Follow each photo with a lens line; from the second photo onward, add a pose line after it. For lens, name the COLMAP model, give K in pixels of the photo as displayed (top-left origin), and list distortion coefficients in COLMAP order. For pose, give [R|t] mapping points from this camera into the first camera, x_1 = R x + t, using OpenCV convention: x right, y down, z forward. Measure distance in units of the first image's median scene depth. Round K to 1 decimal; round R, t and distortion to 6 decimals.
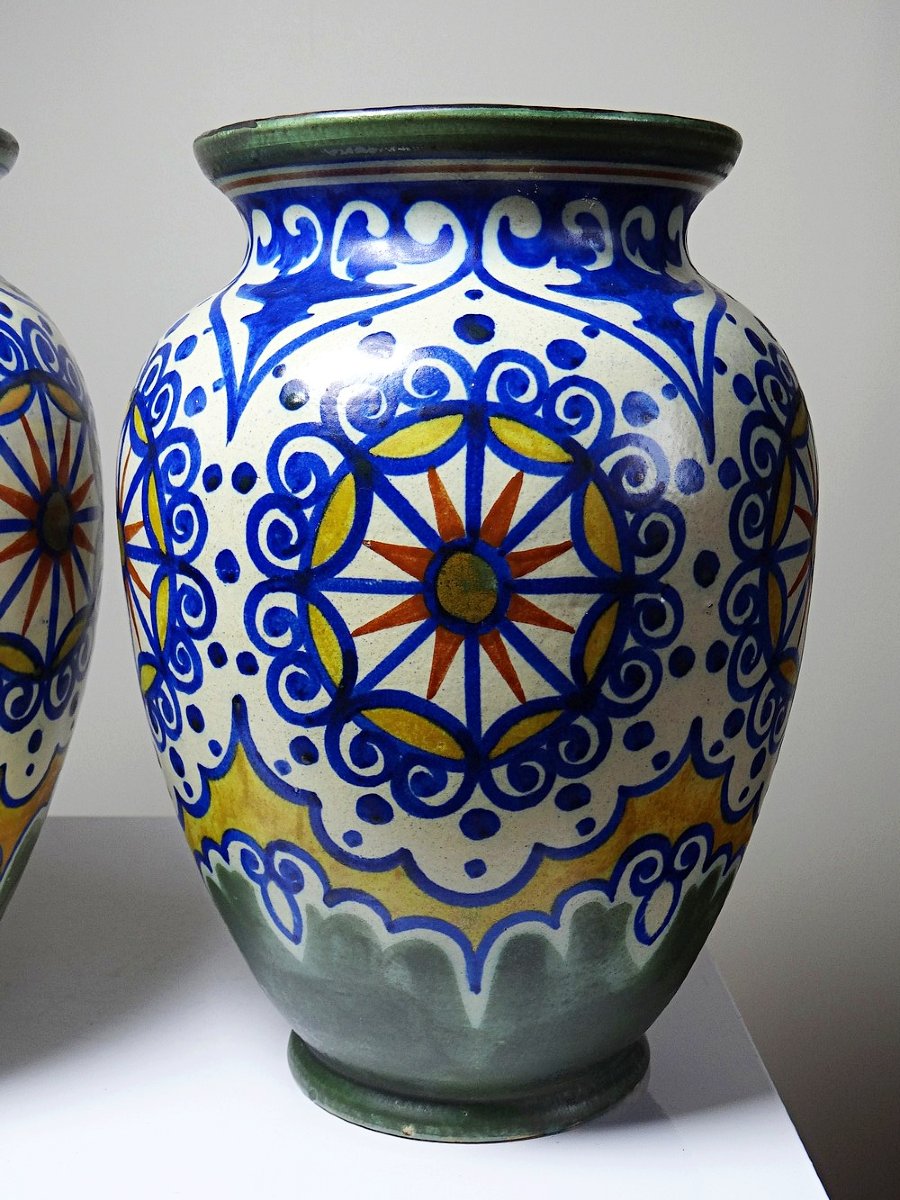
lens RADIAL K [[1570.7, 0, 450.0], [0, 1570.7, 600.0], [0, 0, 1]] dist [0.004889, -0.412206]
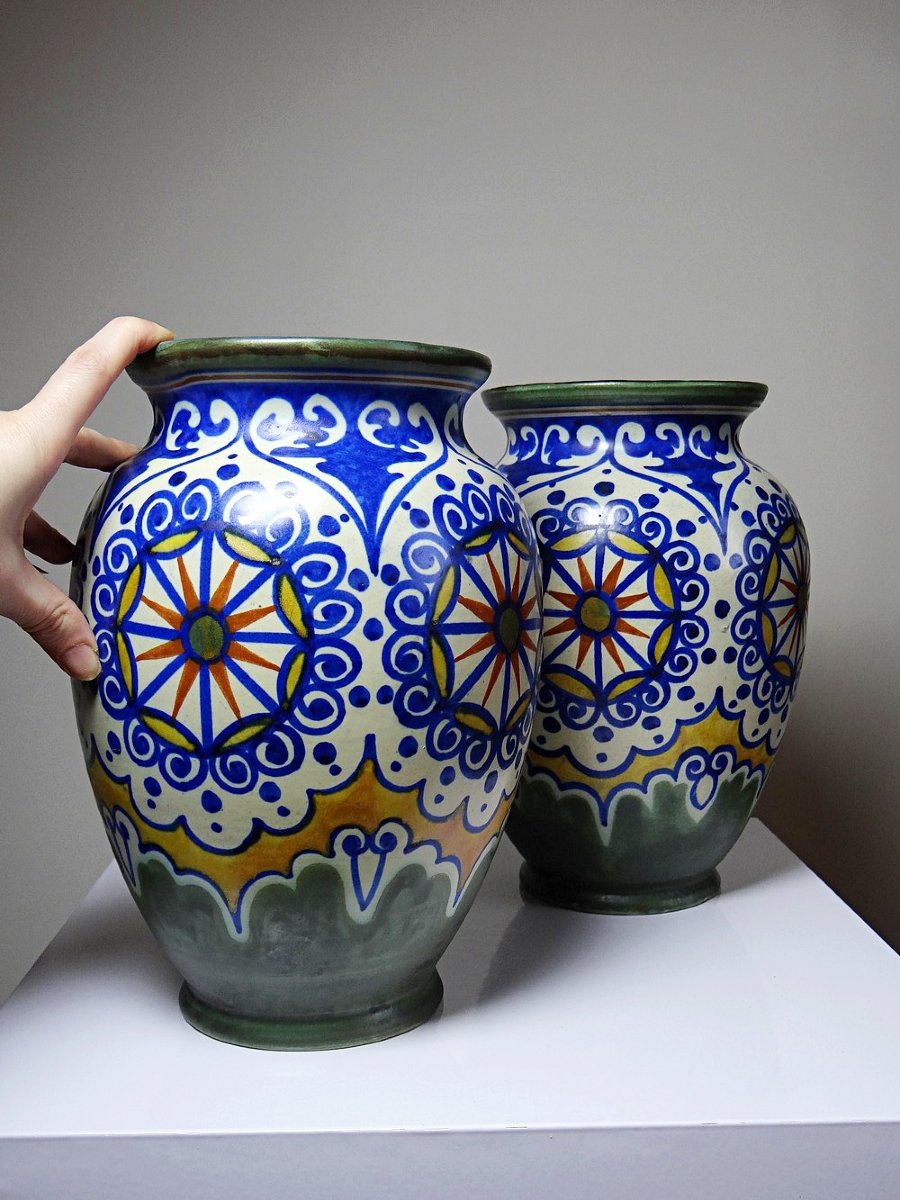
lens RADIAL K [[1275.1, 0, 450.0], [0, 1275.1, 600.0], [0, 0, 1]] dist [-0.001484, -0.000880]
pose [[0.970410, 0.021038, -0.240545, 0.214465], [-0.035574, 0.997783, -0.056249, 0.069959], [0.238829, 0.063142, 0.969007, -0.624477]]
